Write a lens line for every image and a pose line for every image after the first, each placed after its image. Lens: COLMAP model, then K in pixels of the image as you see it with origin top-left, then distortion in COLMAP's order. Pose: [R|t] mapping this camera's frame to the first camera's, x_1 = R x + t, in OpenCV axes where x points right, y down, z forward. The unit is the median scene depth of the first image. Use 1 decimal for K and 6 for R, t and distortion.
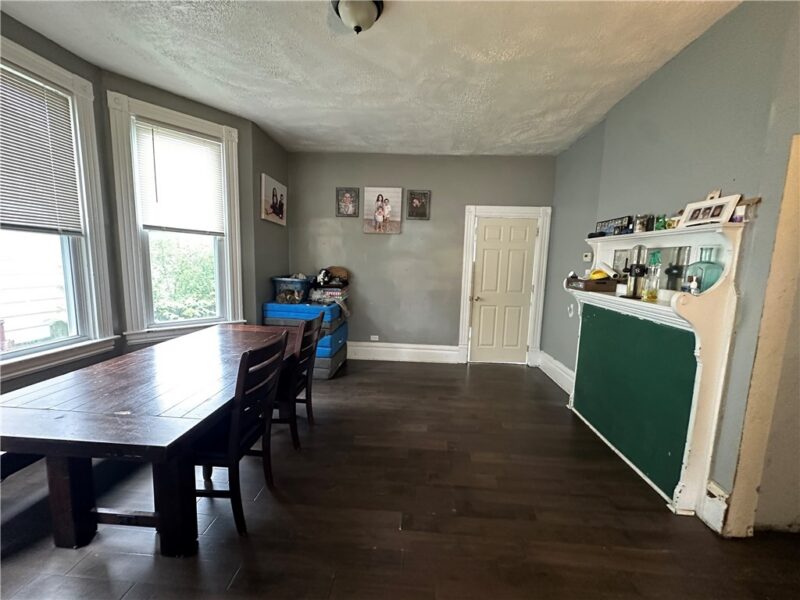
lens RADIAL K [[316.8, 0, 401.8], [0, 316.8, 299.6], [0, 0, 1]] dist [-0.001846, -0.000589]
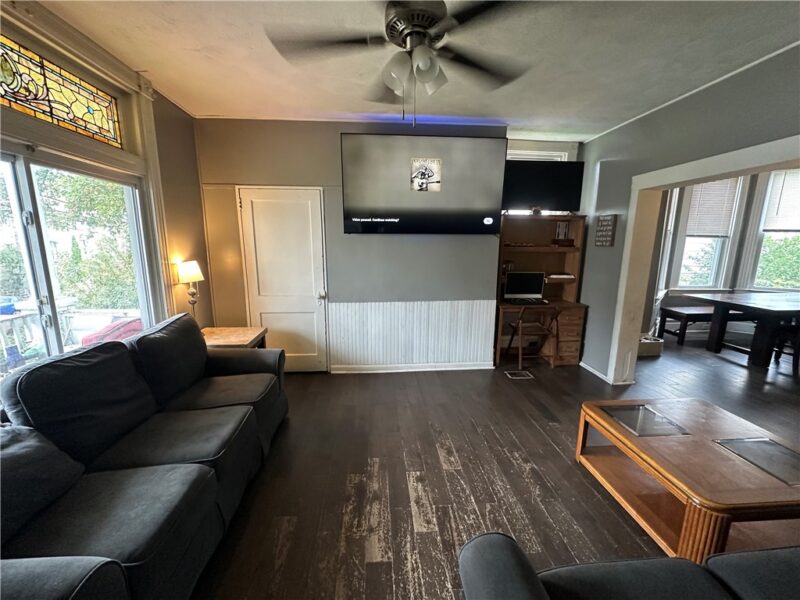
lens RADIAL K [[316.8, 0, 397.8], [0, 316.8, 305.1], [0, 0, 1]] dist [-0.001846, -0.000589]
pose [[0.126990, 0.157410, -0.979334, 0.737041], [-0.119264, 0.982588, 0.142468, 0.175545], [0.984708, 0.098707, 0.143552, -1.254624]]
